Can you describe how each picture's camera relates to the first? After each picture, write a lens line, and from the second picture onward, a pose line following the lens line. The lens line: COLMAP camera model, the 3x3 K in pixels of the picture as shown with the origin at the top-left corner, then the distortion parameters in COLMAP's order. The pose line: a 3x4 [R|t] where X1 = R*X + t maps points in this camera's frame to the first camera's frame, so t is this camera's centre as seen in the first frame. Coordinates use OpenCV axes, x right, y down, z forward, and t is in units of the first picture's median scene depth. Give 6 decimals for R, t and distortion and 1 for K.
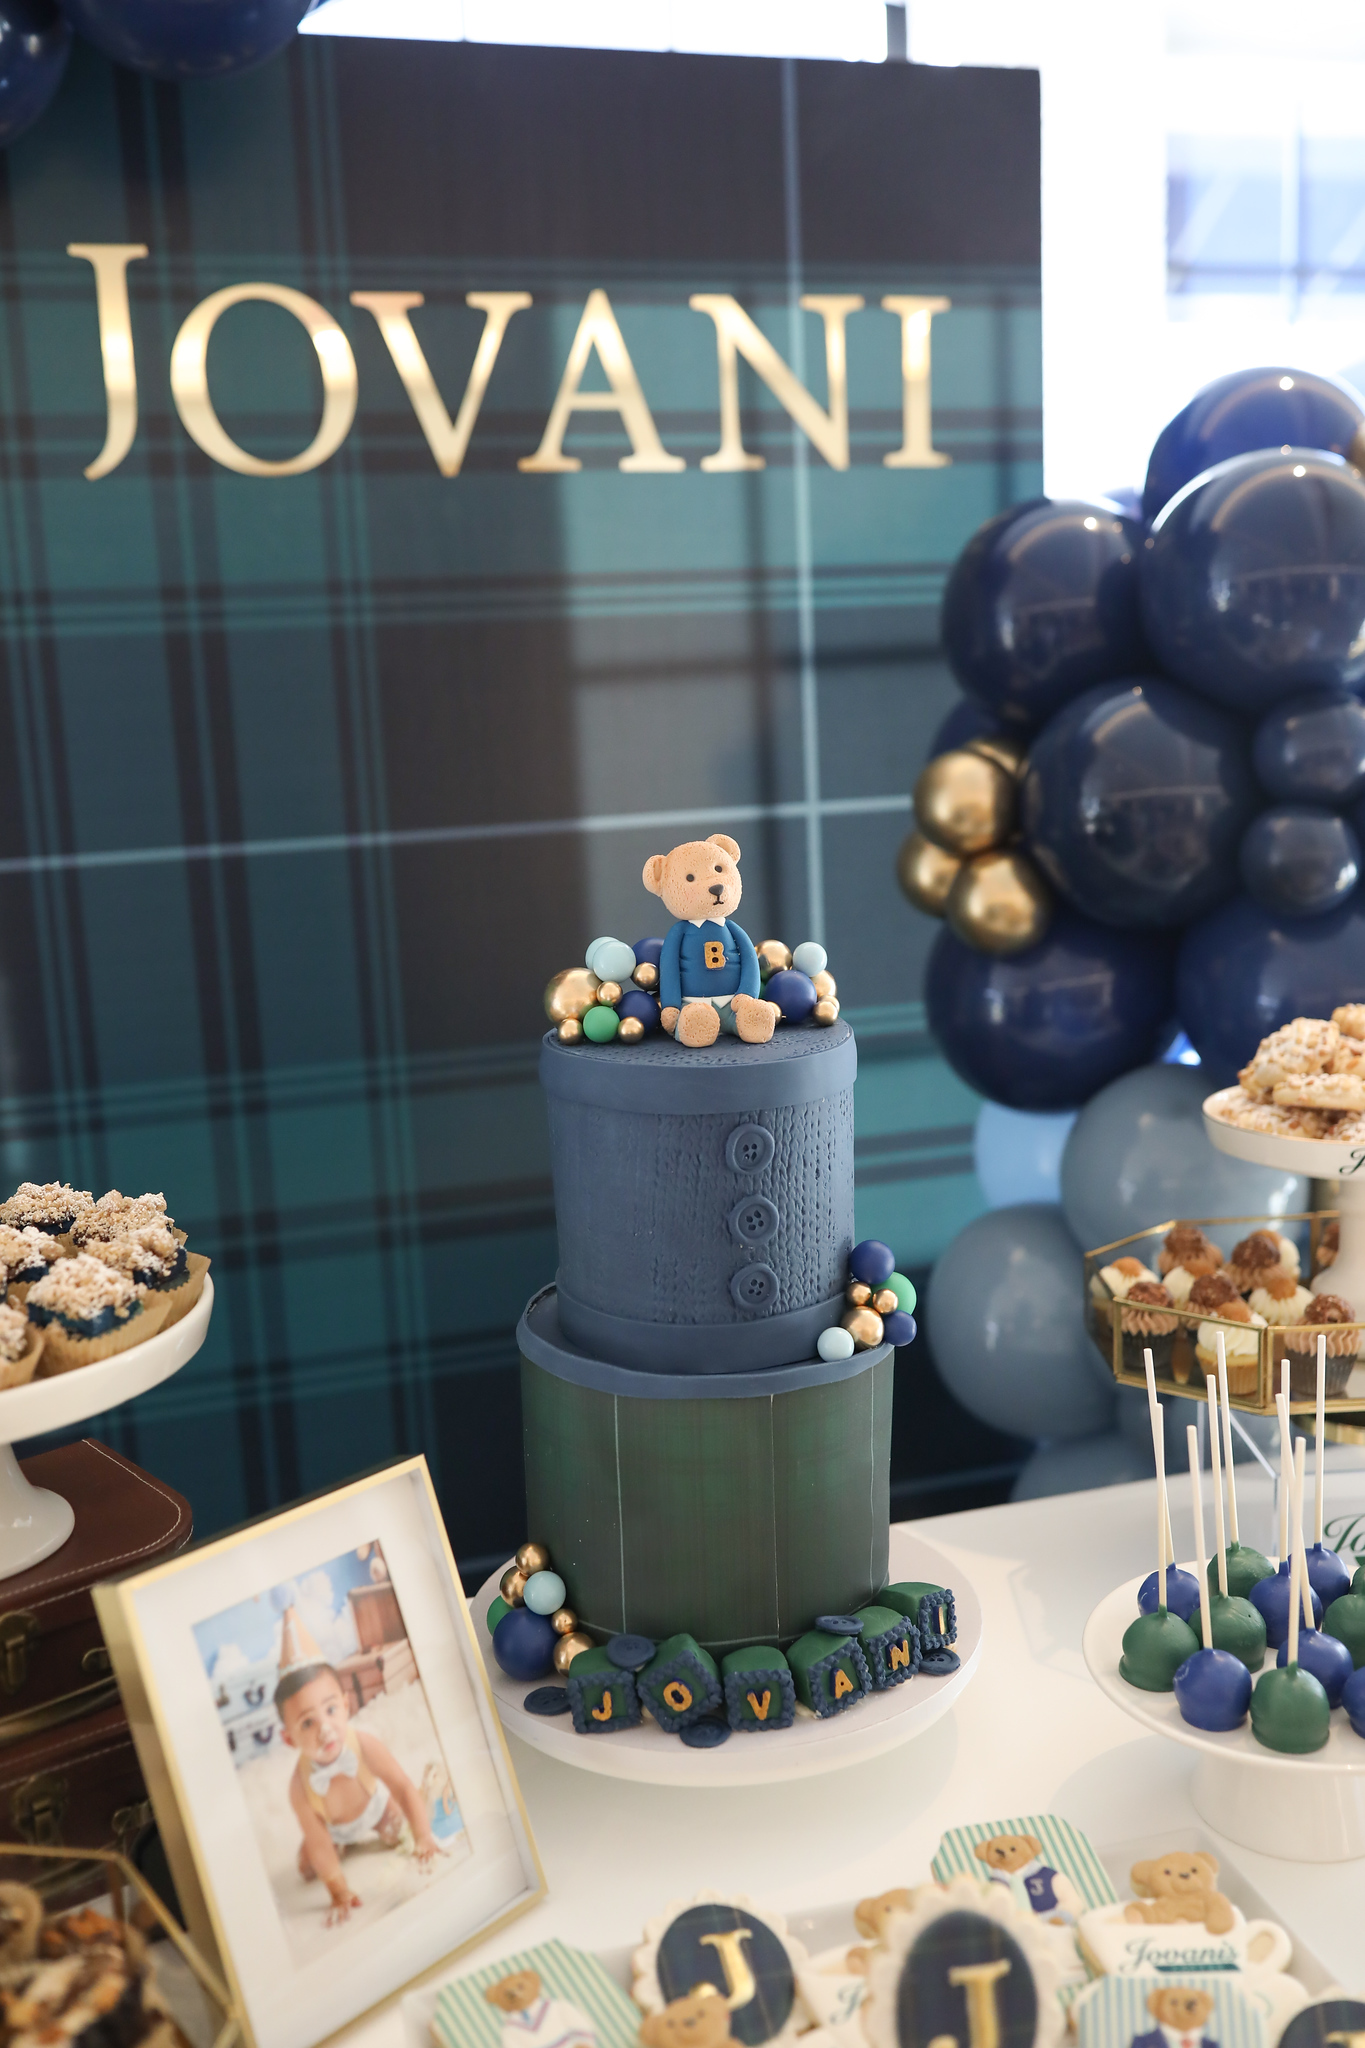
lens RADIAL K [[1969.7, 0, 691.5], [0, 1969.7, 1027.9], [0, 0, 1]] dist [-0.000275, -0.023377]
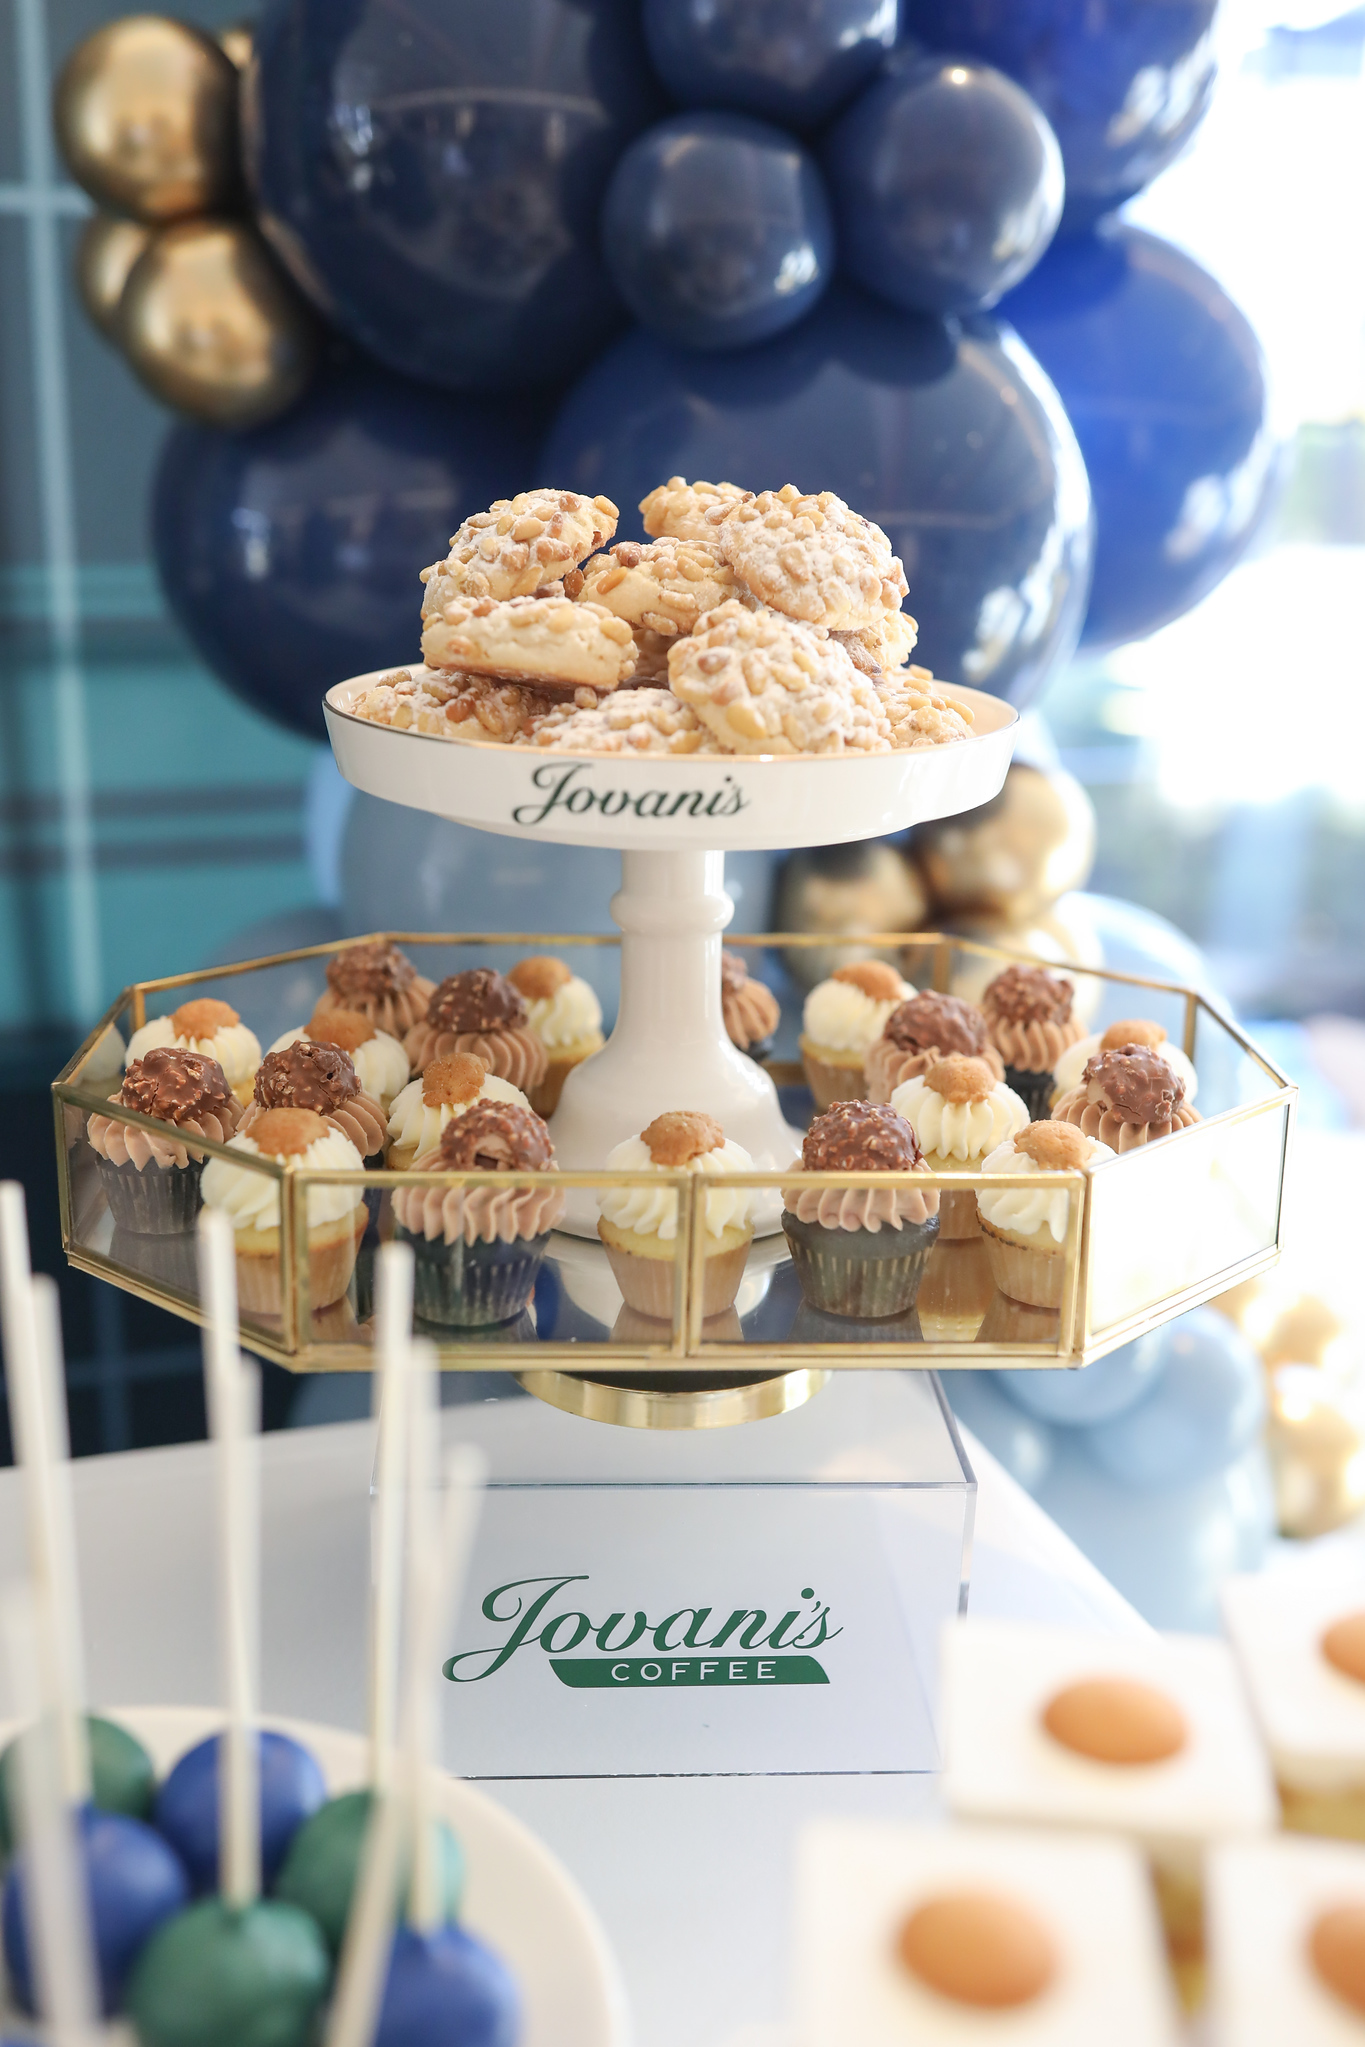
lens RADIAL K [[1968.8, 0, 691.5], [0, 1968.8, 1027.4], [0, 0, 1]] dist [-0.000275, -0.023377]
pose [[0.998141, 0.048104, 0.037415, 0.289618], [-0.052714, 0.989579, 0.133997, 0.048107], [-0.030579, -0.135720, 0.990275, 0.470090]]
